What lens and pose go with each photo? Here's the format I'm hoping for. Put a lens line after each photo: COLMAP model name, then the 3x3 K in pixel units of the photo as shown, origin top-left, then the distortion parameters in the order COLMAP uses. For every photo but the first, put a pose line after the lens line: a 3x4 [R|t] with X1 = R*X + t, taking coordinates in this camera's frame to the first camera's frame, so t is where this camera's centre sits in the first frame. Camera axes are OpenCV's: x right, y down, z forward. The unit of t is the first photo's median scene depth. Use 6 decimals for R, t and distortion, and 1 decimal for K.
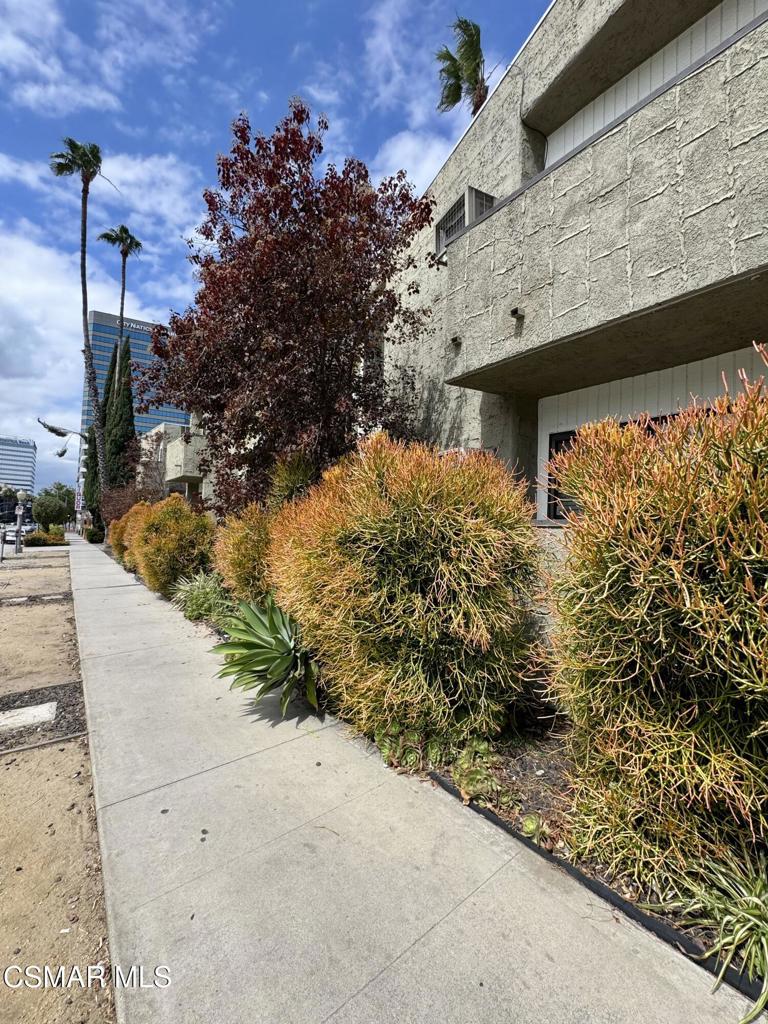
lens RADIAL K [[408.6, 0, 384.0], [0, 408.6, 512.0], [0, 0, 1]] dist [-0.008587, 0.002529]
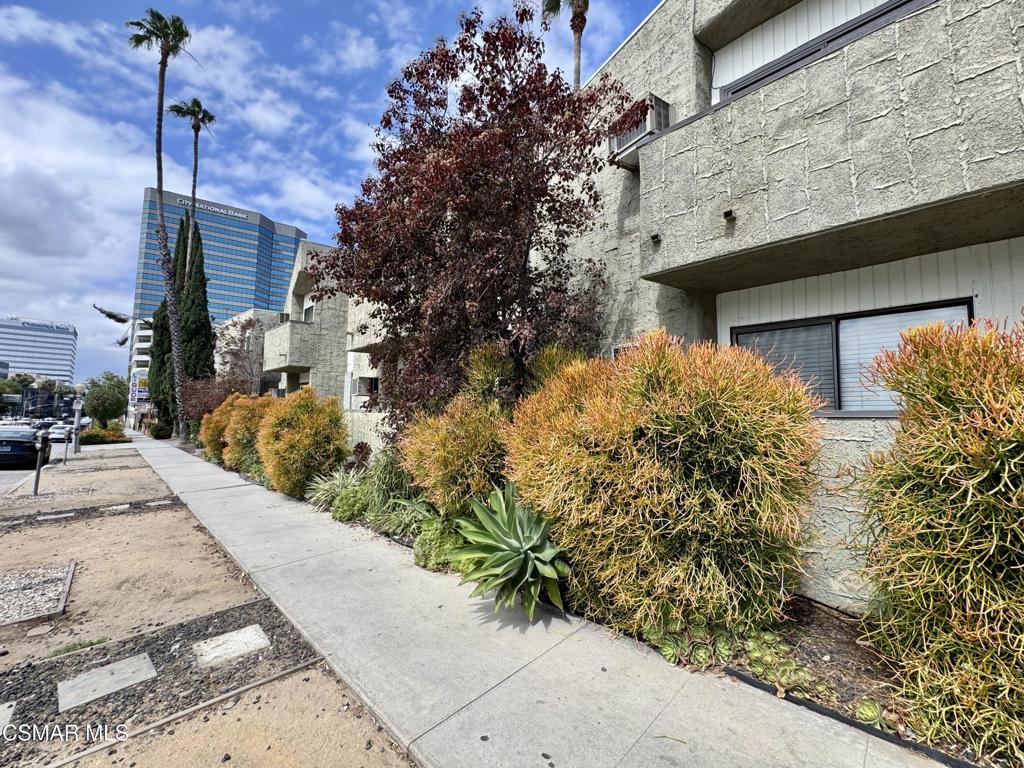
lens RADIAL K [[408.6, 0, 511.2], [0, 408.6, 384.5], [0, 0, 1]] dist [-0.008587, 0.002529]
pose [[0.993434, -0.012121, 0.113762, -0.348601], [0.016078, 0.999295, -0.033935, -0.020760], [-0.113271, 0.035541, 0.992928, 0.028986]]
